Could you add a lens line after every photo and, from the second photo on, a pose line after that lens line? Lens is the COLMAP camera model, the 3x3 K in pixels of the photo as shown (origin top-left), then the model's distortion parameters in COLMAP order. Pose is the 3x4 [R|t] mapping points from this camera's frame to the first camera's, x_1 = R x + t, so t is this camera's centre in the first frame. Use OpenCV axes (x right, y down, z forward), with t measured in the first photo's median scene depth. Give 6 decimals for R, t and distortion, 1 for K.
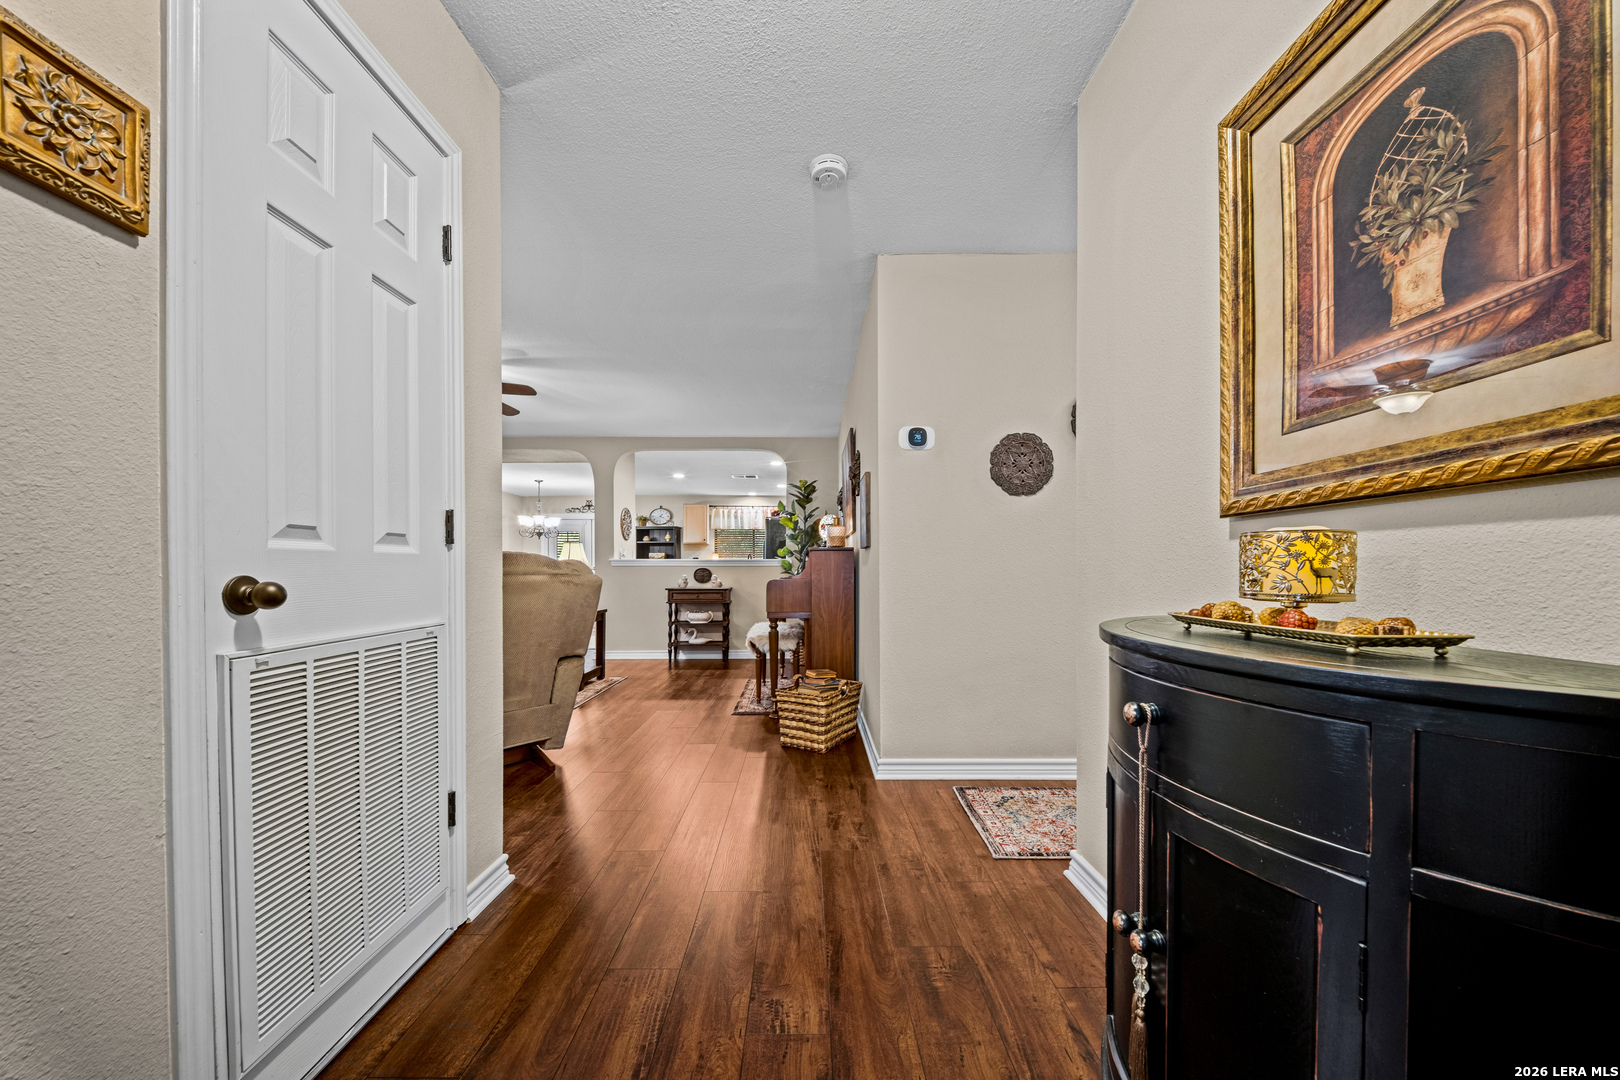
lens RADIAL K [[563.9, 0, 834.3], [0, 563.9, 573.0], [0, 0, 1]] dist [0.000608, -0.003419]
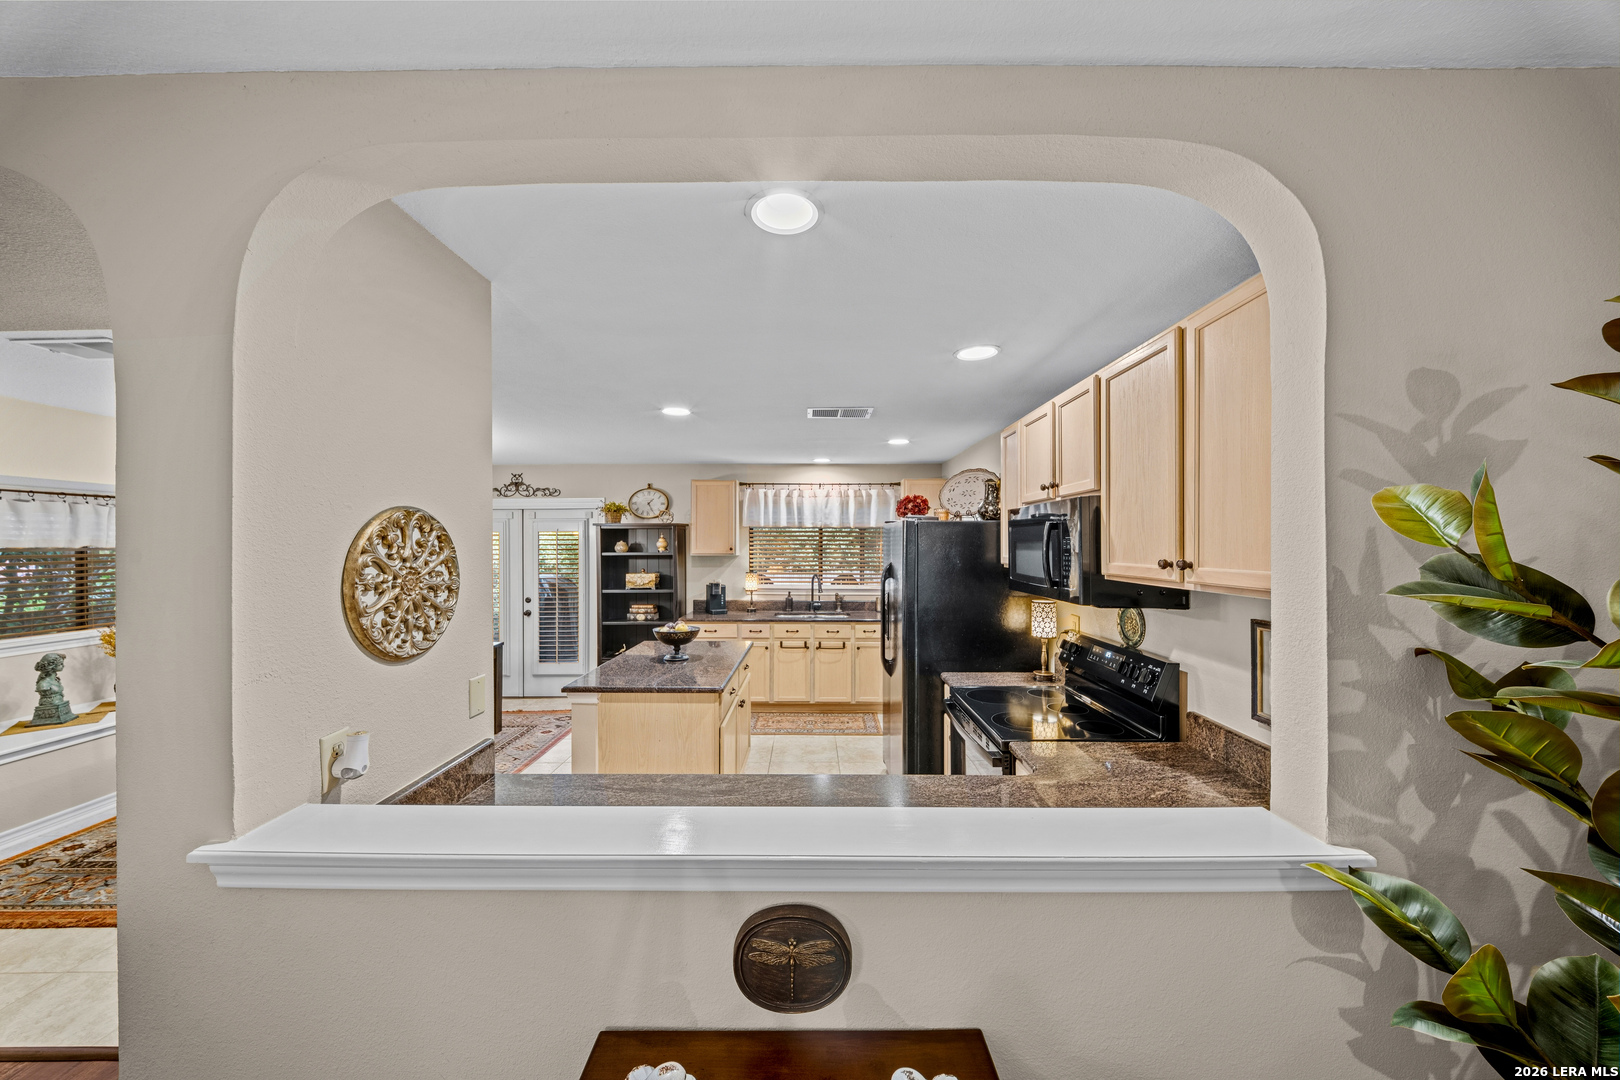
lens RADIAL K [[563.9, 0, 819.3], [0, 563.9, 527.0], [0, 0, 1]] dist [0.000608, -0.003419]
pose [[0.998905, -0.001410, -0.046765, -0.217614], [-0.000039, 0.999520, -0.030966, -0.109754], [0.046787, 0.030934, 0.998426, 0.846730]]
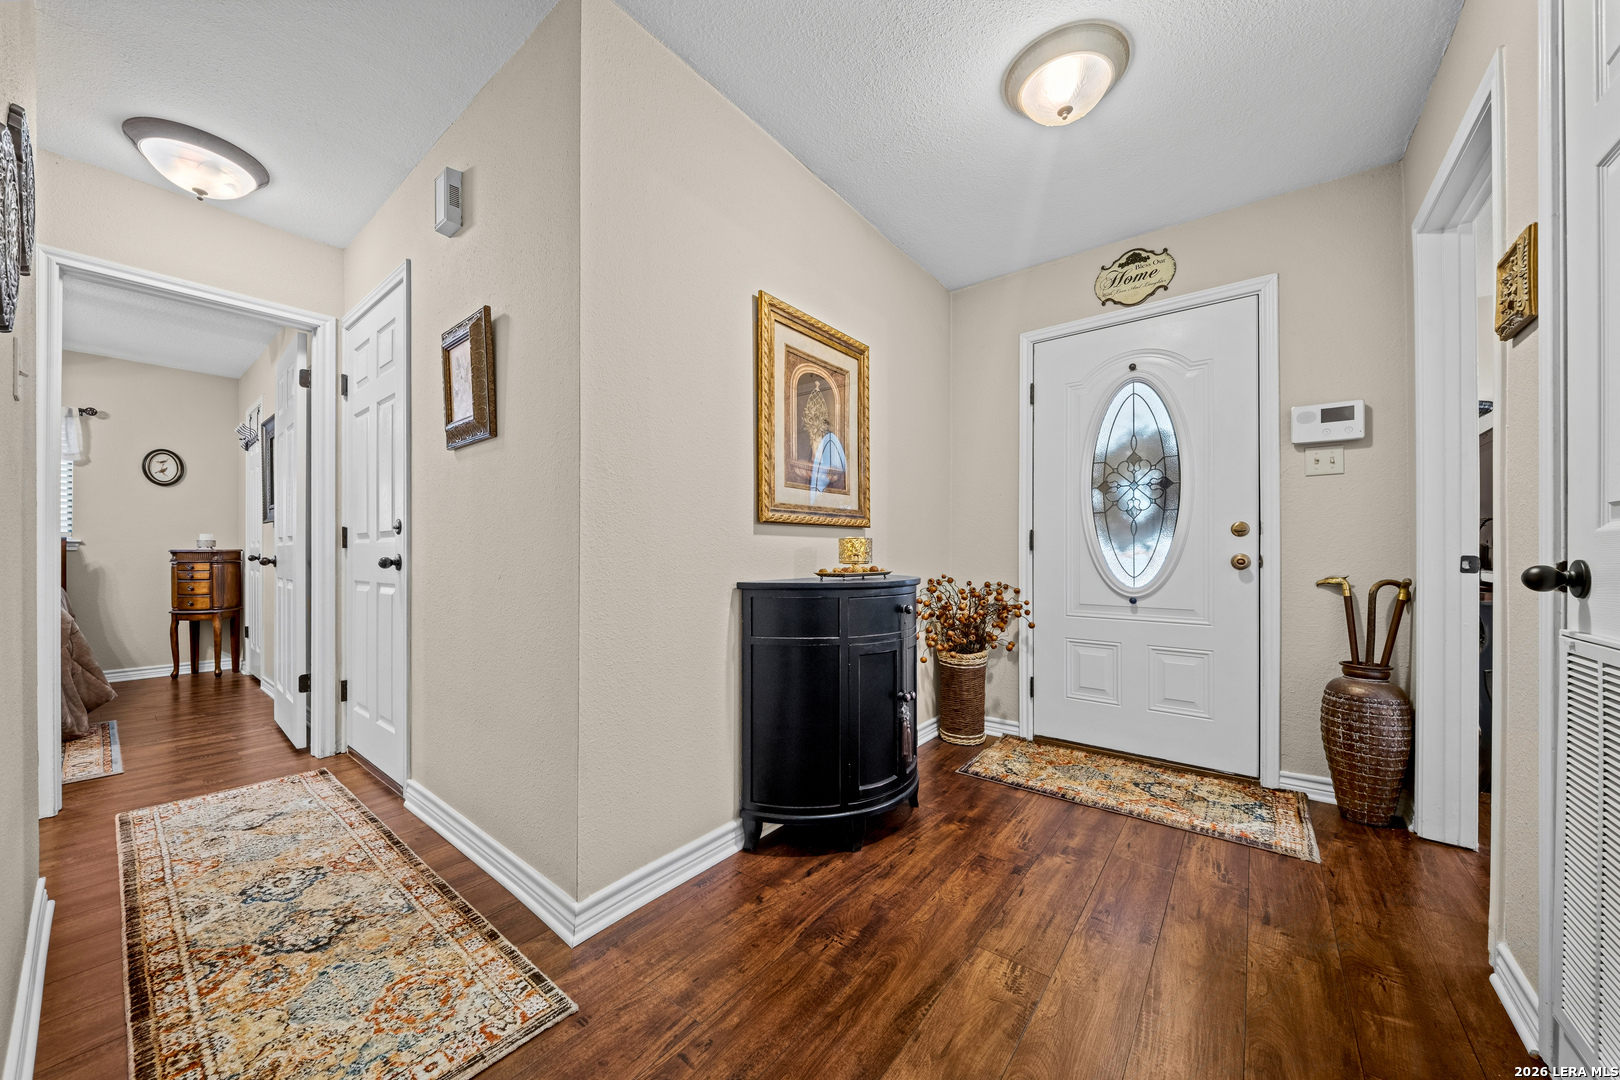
lens RADIAL K [[563.9, 0, 793.6], [0, 563.9, 553.2], [0, 0, 1]] dist [0.000608, -0.003419]
pose [[-0.737161, -0.000780, 0.675717, -0.100514], [0.006749, 0.999941, 0.008516, -0.003318], [-0.675684, 0.010838, -0.737112, 0.406083]]
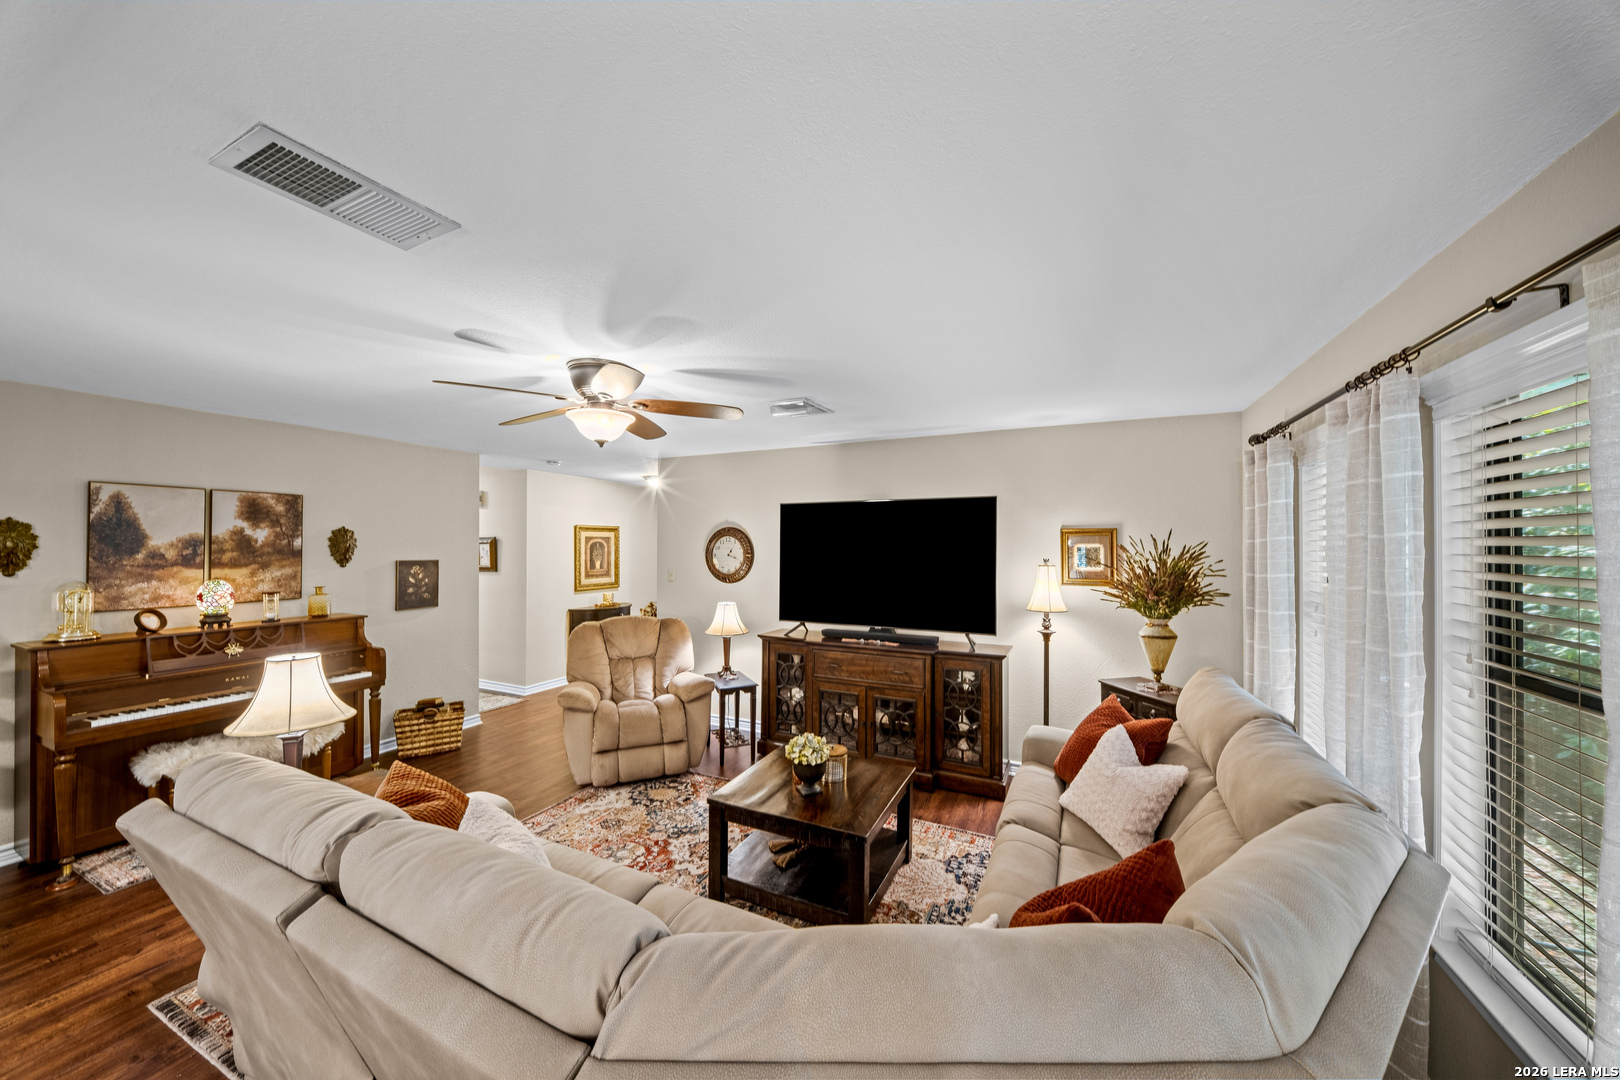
lens RADIAL K [[563.9, 0, 811.8], [0, 563.9, 543.9], [0, 0, 1]] dist [0.000608, -0.003419]
pose [[-0.878046, 0.004332, 0.478557, -0.795203], [0.004739, 0.999989, -0.000356, -0.106927], [-0.478553, 0.001955, -0.878056, 0.924583]]
